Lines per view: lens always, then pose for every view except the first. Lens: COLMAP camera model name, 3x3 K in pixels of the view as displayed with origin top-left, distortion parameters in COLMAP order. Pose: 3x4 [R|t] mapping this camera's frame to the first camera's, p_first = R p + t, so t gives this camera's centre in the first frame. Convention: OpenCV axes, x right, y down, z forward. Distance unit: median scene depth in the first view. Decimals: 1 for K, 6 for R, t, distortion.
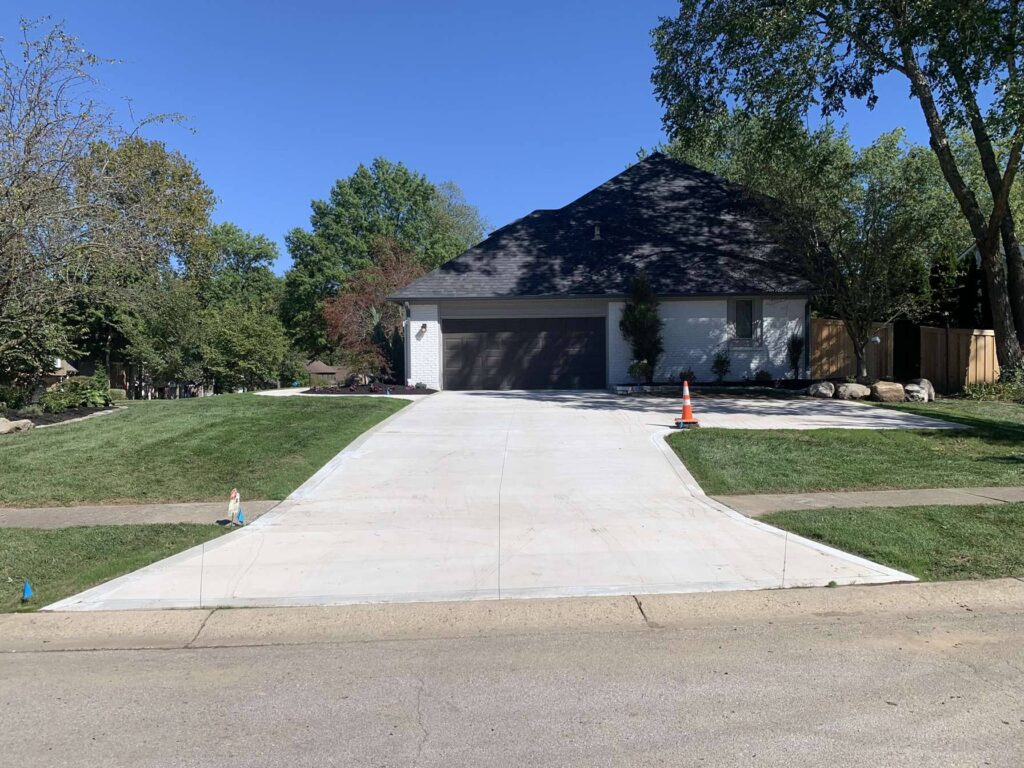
lens RADIAL K [[771.1, 0, 509.7], [0, 771.1, 381.6], [0, 0, 1]] dist [-0.000718, -0.001829]
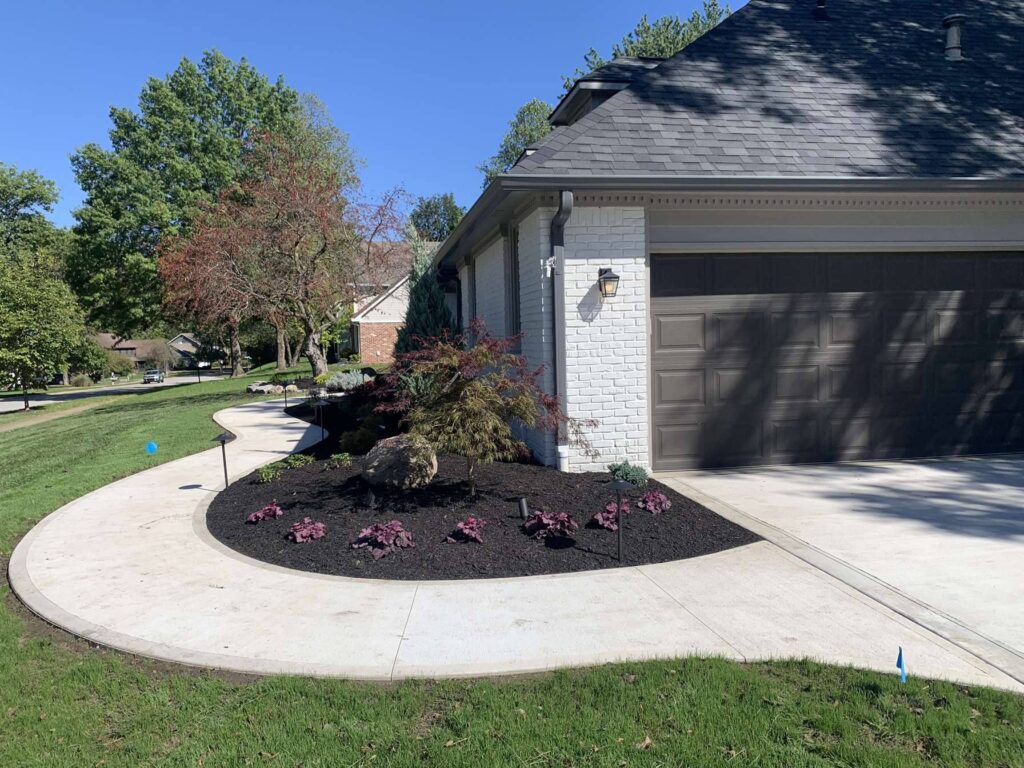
lens RADIAL K [[771.1, 0, 486.4], [0, 771.1, 377.1], [0, 0, 1]] dist [-0.000718, -0.001829]
pose [[0.977152, -0.028522, 0.210620, -0.085856], [0.020462, 0.998976, 0.040350, -0.016567], [-0.211555, -0.035119, 0.976735, 0.264897]]
